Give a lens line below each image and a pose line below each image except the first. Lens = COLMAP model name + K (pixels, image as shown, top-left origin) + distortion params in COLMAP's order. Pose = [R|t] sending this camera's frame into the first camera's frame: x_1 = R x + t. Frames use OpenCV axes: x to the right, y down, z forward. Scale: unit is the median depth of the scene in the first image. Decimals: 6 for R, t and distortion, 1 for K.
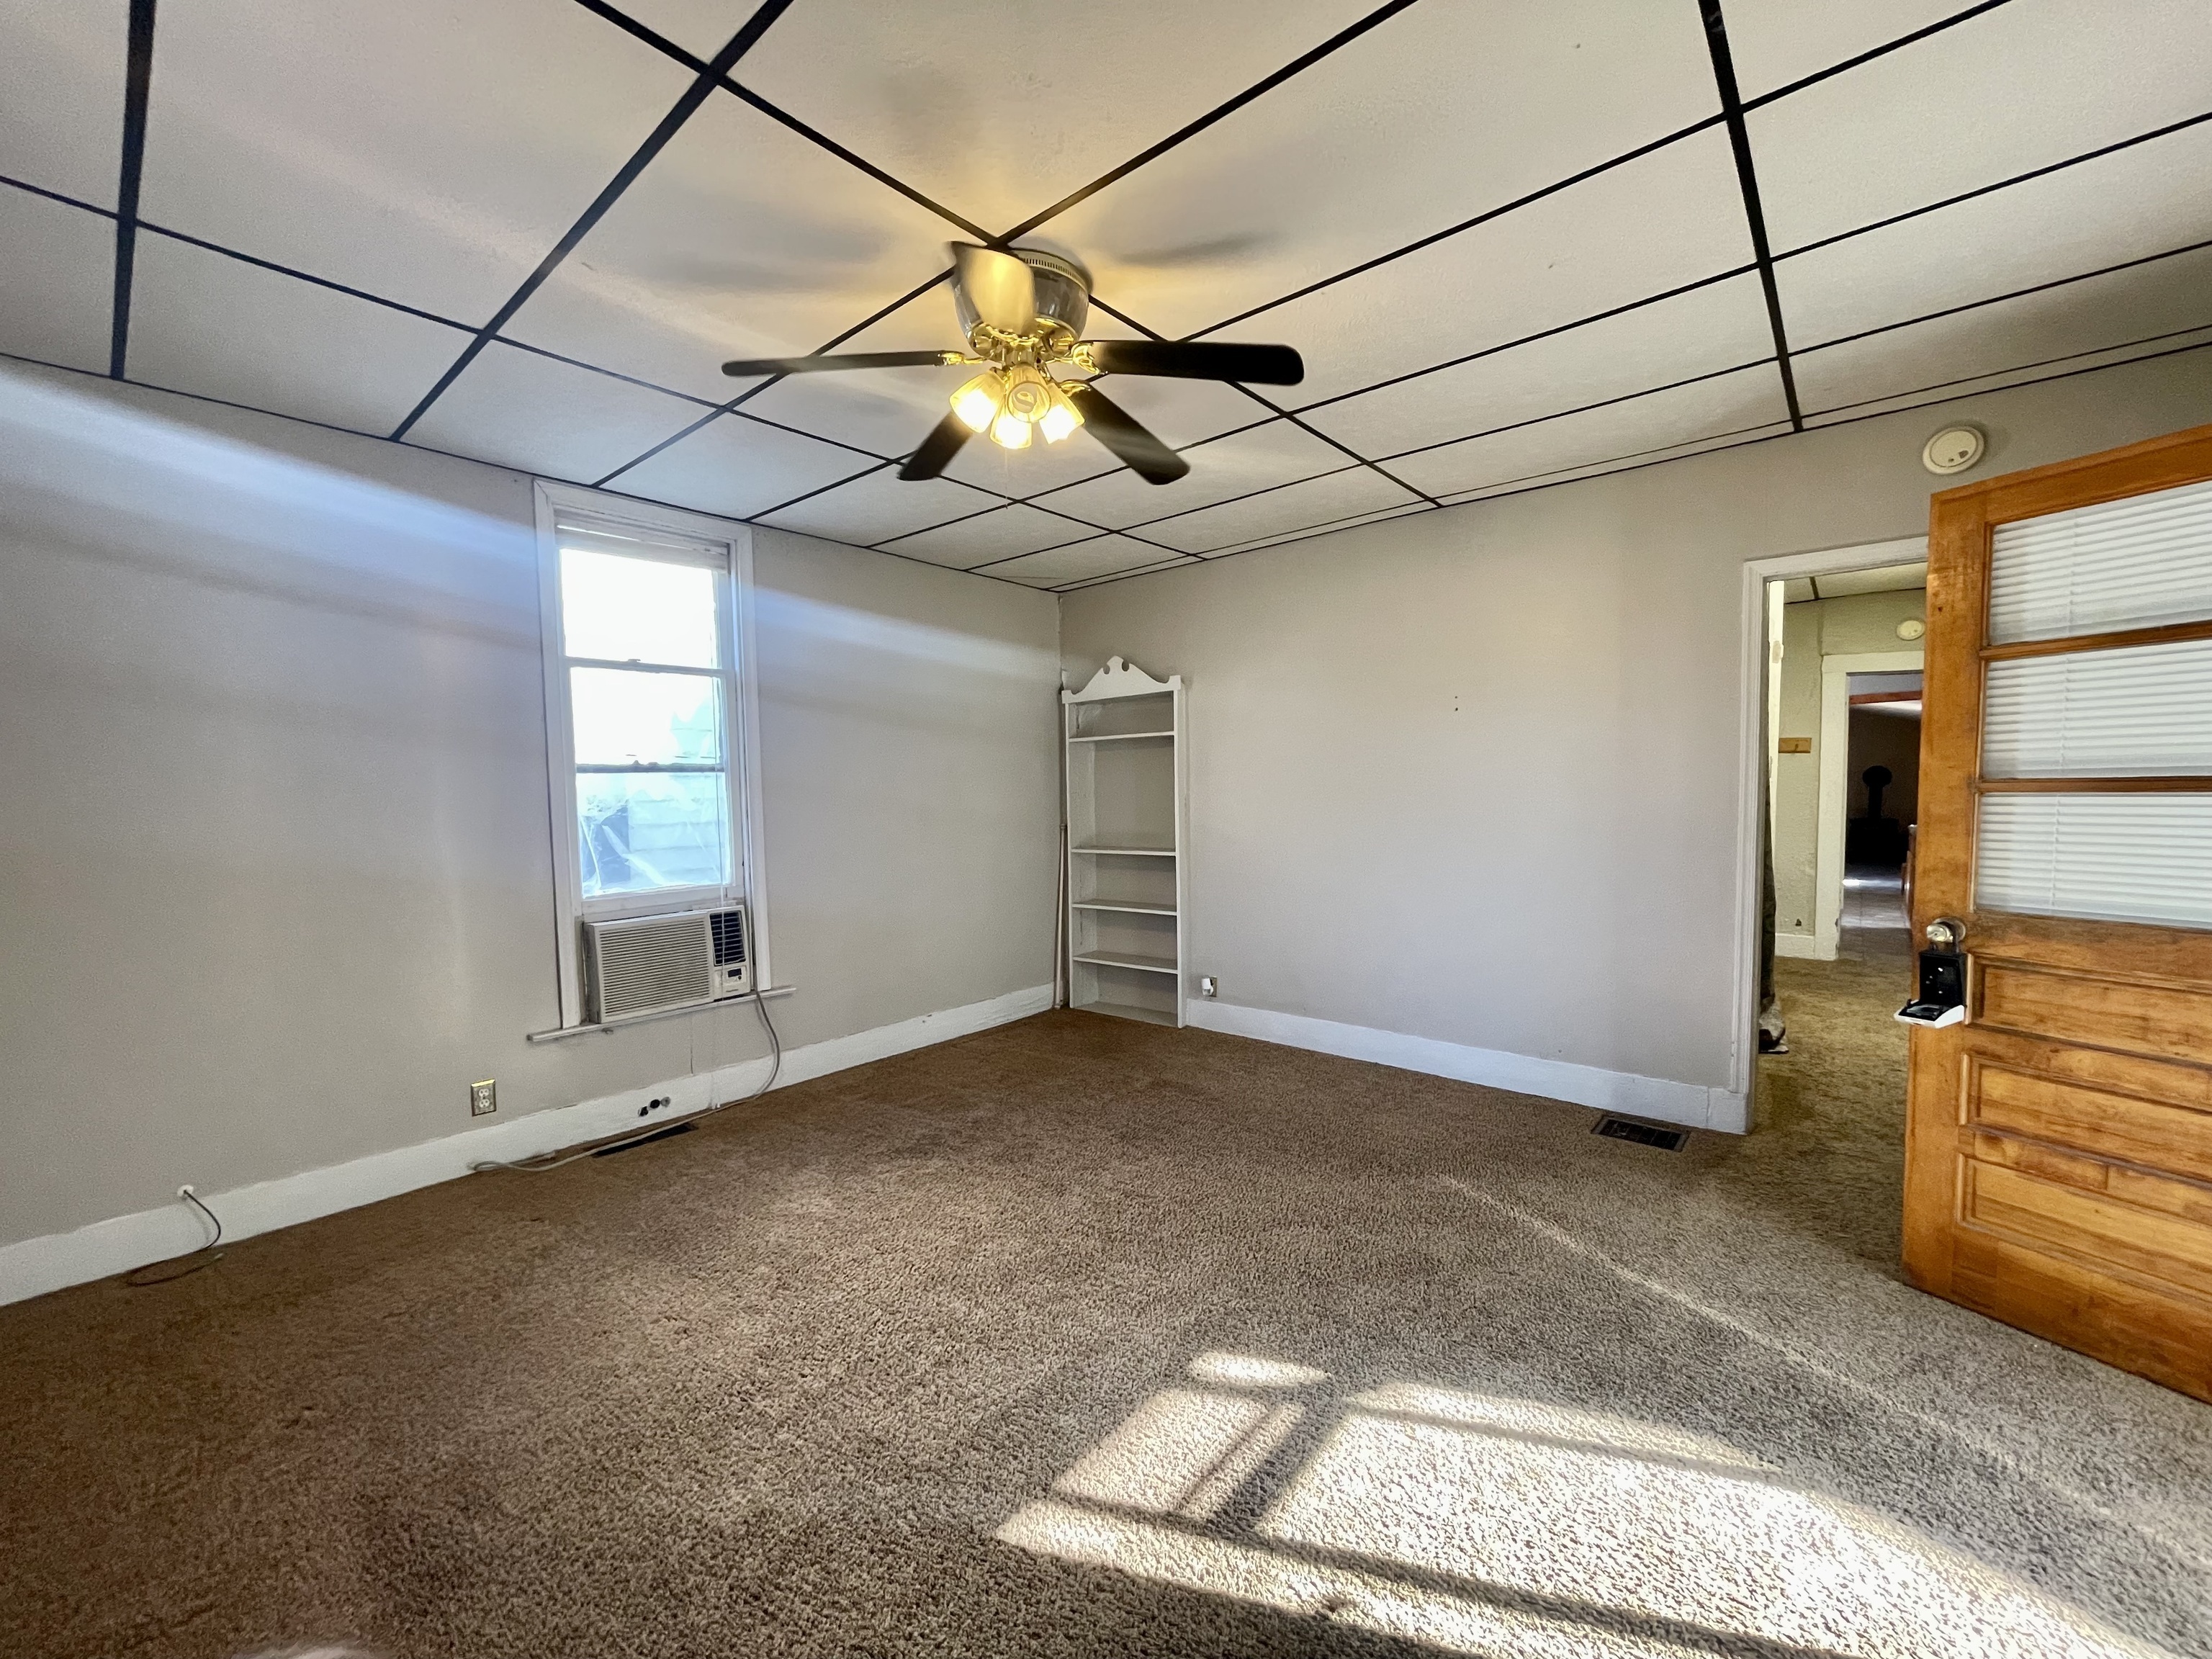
lens RADIAL K [[883.9, 0, 1110.0], [0, 883.9, 834.8], [0, 0, 1]] dist [-0.000704, -0.000630]
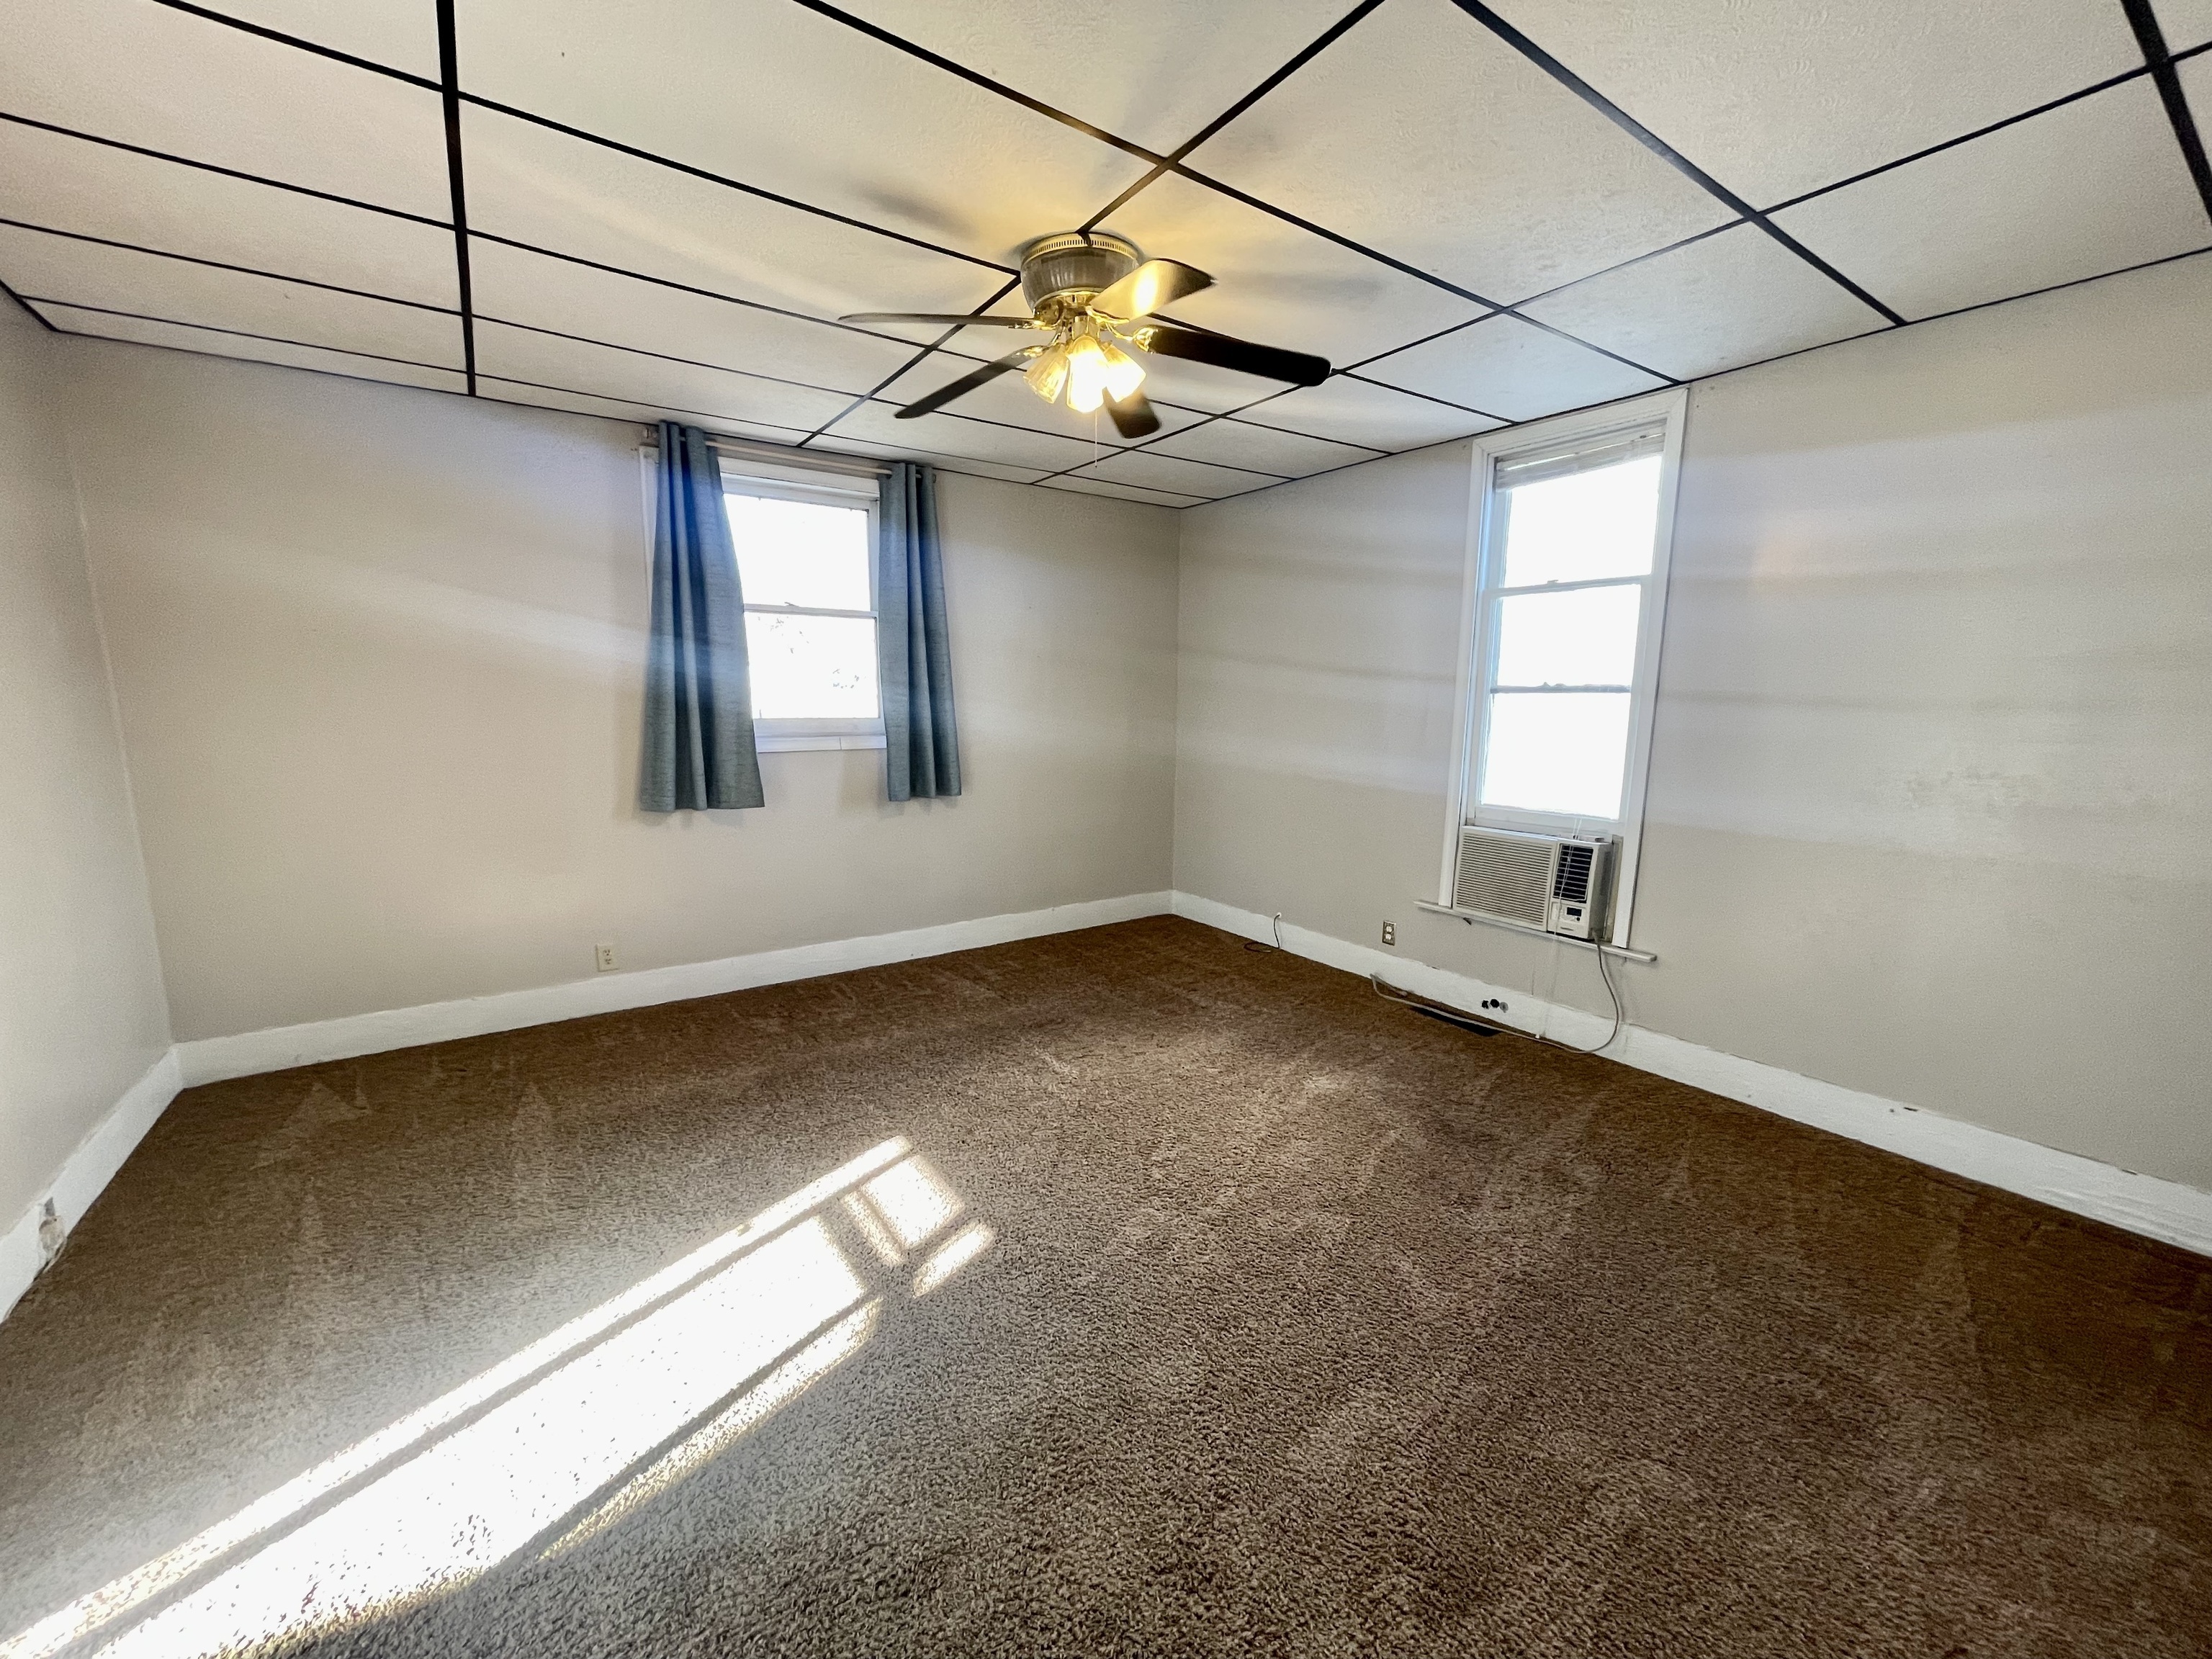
lens RADIAL K [[883.9, 0, 1107.9], [0, 883.9, 831.8], [0, 0, 1]] dist [-0.000704, -0.000630]
pose [[-0.255369, 0.161164, -0.953317, 0.603093], [-0.060089, 0.981457, 0.182018, -0.069933], [0.964975, 0.103766, -0.240949, 0.780985]]
